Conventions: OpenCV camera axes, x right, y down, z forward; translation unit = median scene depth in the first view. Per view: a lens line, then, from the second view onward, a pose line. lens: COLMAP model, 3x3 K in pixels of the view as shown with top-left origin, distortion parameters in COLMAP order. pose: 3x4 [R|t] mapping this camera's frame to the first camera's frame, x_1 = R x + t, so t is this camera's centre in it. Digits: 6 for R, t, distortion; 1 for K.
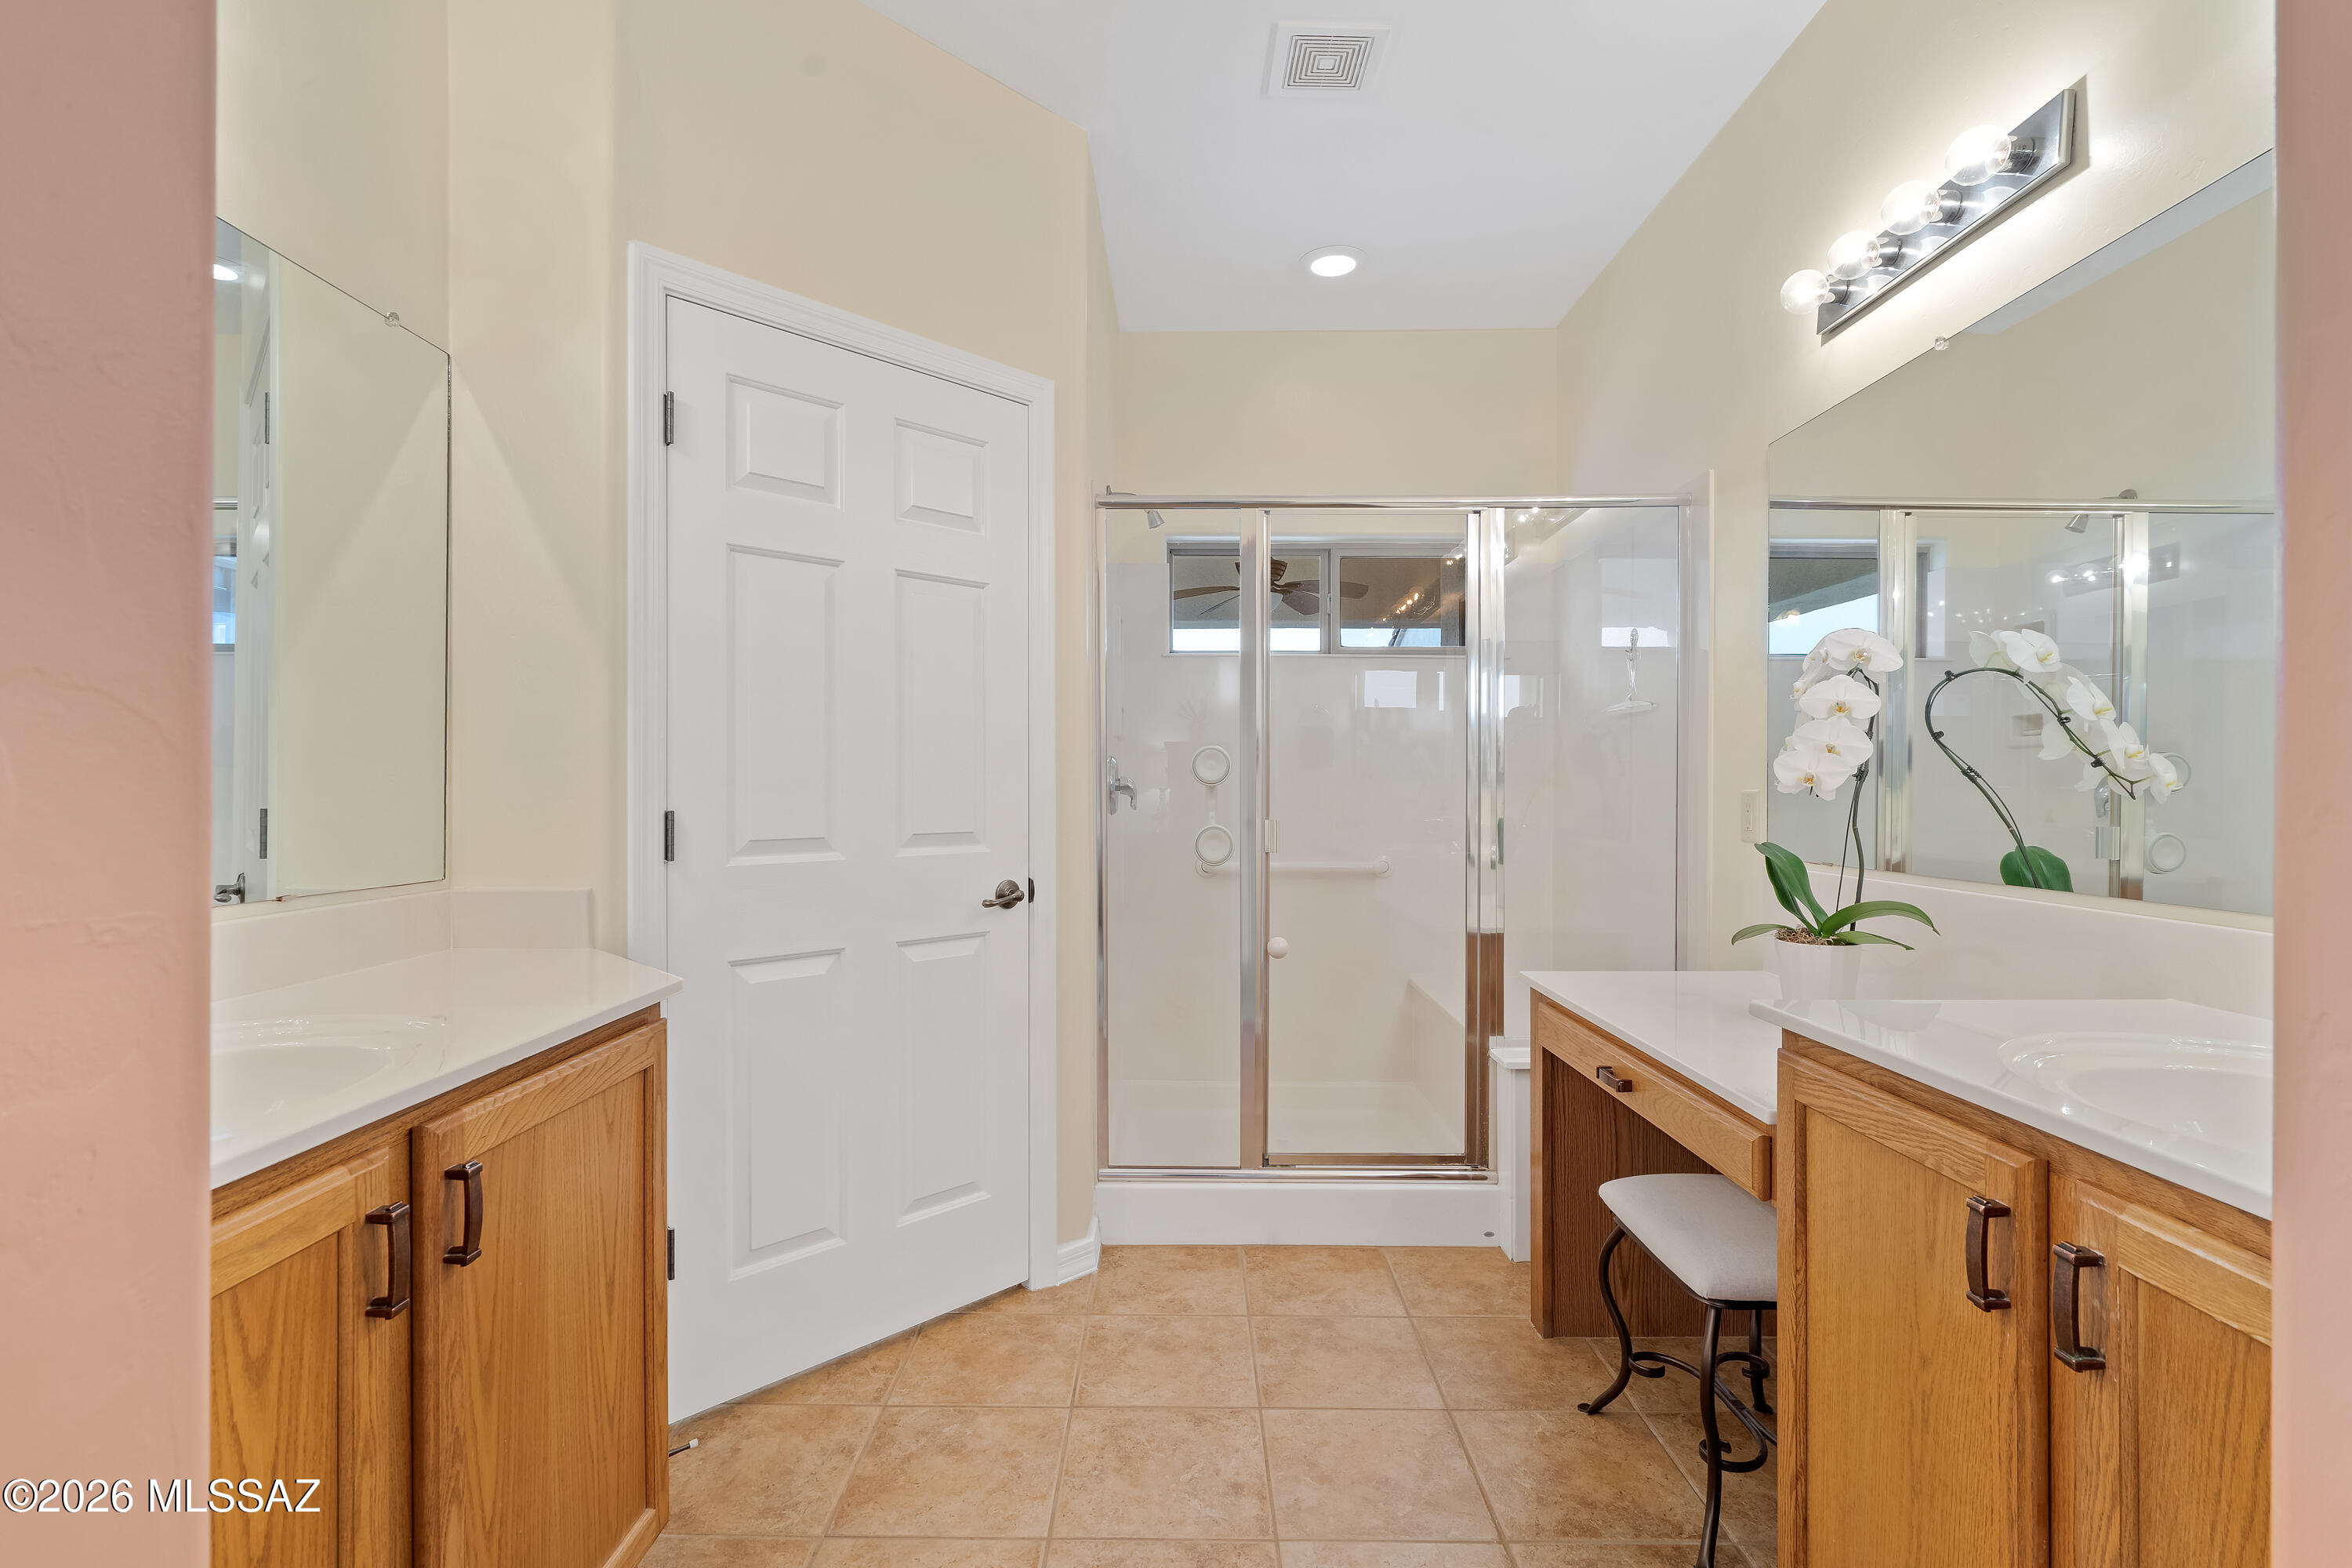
lens RADIAL K [[1105.0, 0, 1175.4], [0, 1105.0, 796.3], [0, 0, 1]] dist [-0.002596, 0.001085]
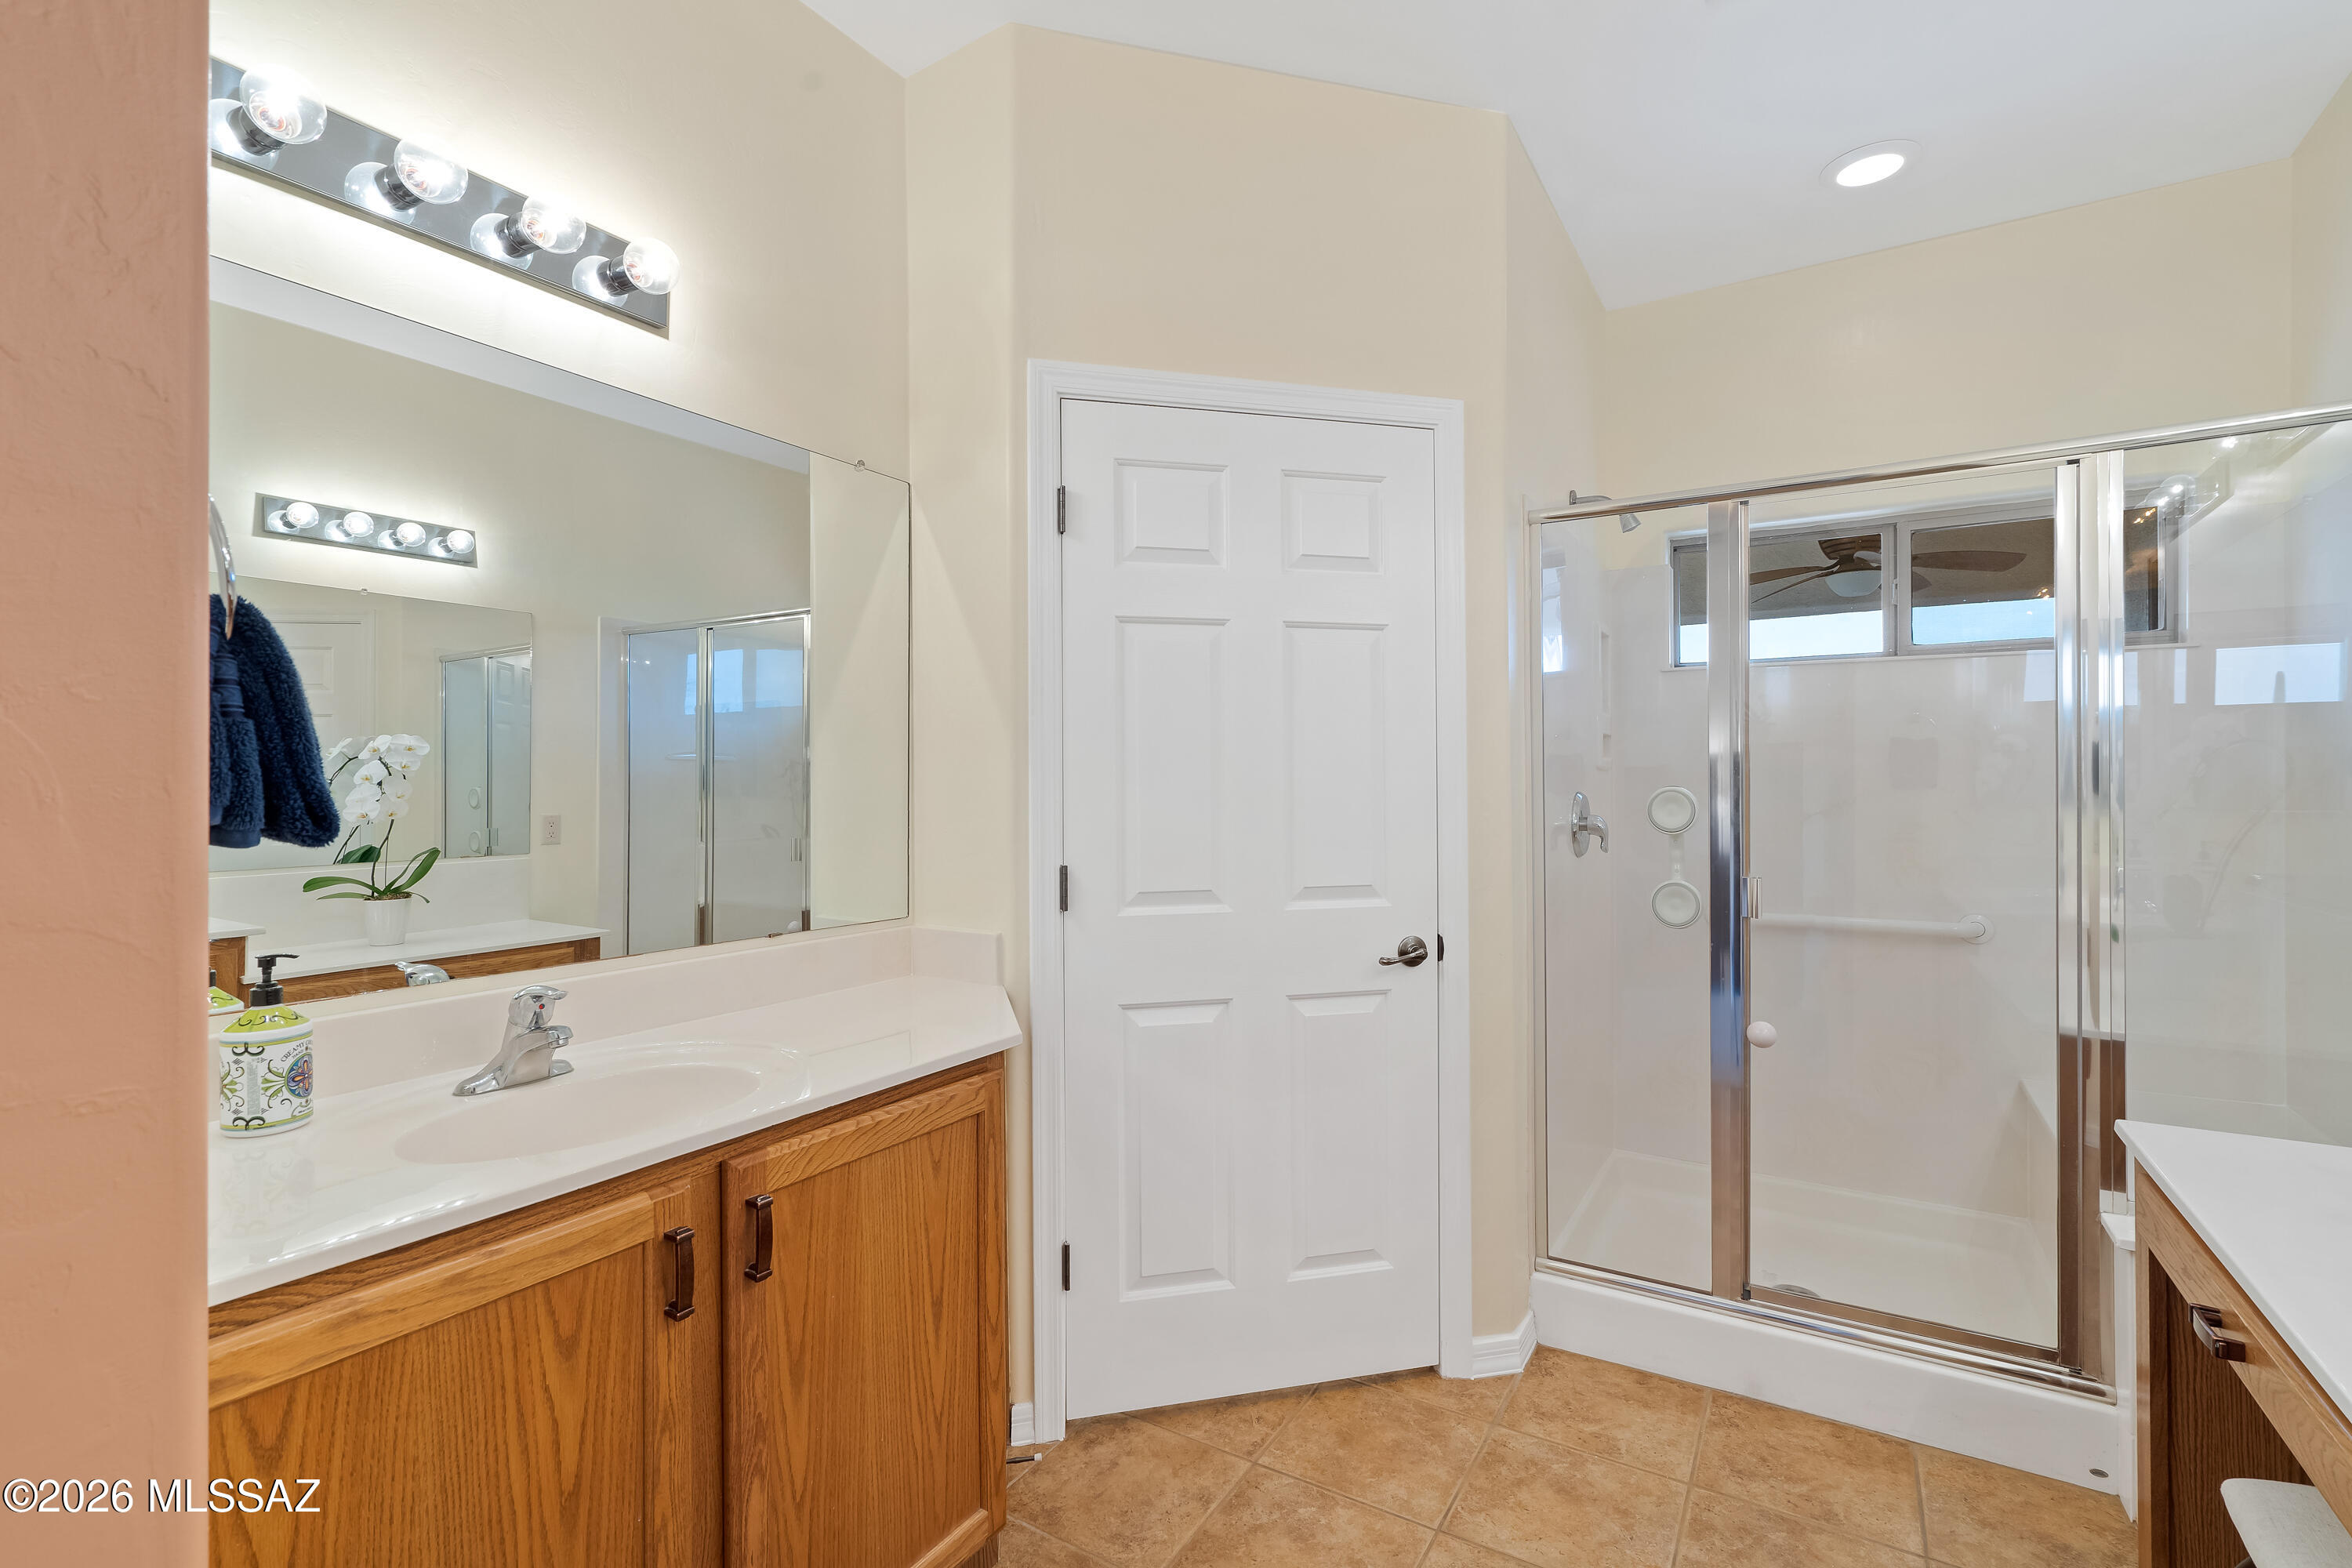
lens RADIAL K [[1088.1, 0, 1174.3], [0, 1088.1, 790.2], [0, 0, 1]] dist [-0.001316, 0.000798]
pose [[0.852911, 0.000499, -0.522056, 0.199453], [-0.000752, 1.000000, -0.000272, -0.060428], [0.522055, 0.000625, 0.852911, 0.127531]]
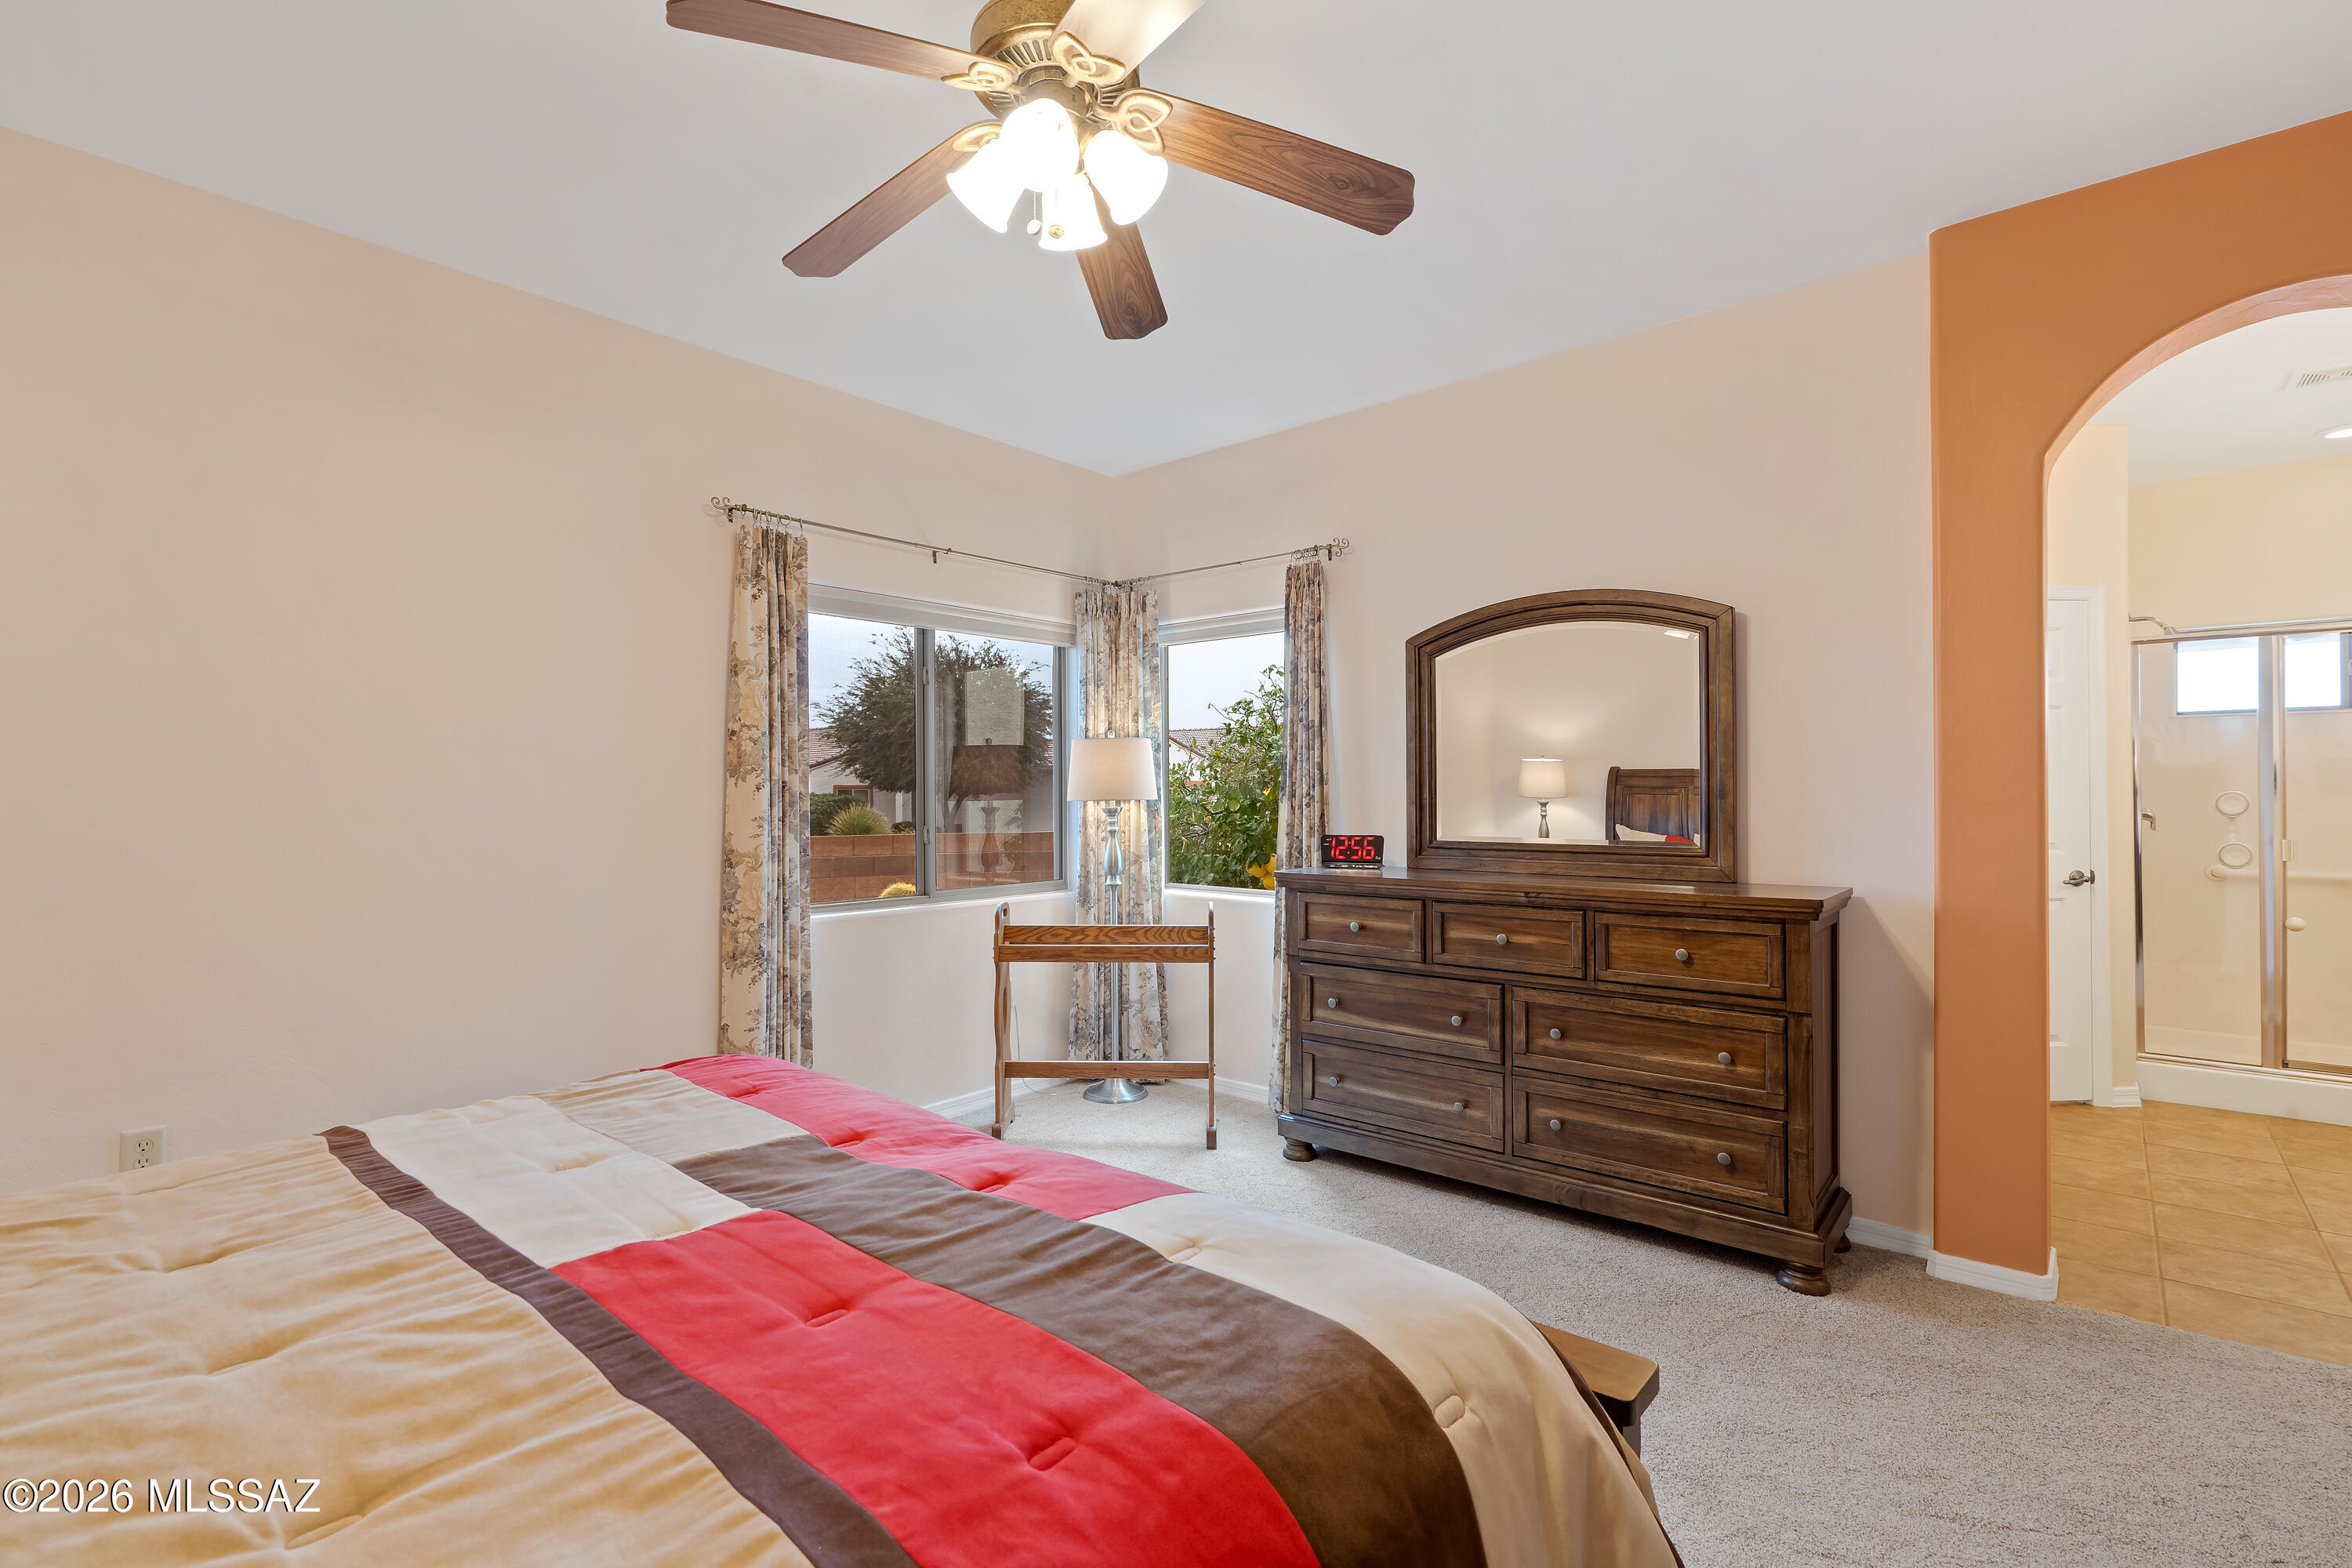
lens RADIAL K [[1065.1, 0, 1182.1], [0, 1065.1, 795.2], [0, 0, 1]] dist [-0.001202, 0.000998]
pose [[0.759110, -0.005620, -0.650938, -0.160189], [0.000603, 0.999968, -0.007931, -0.040562], [0.650962, 0.005628, 0.759090, -1.542713]]
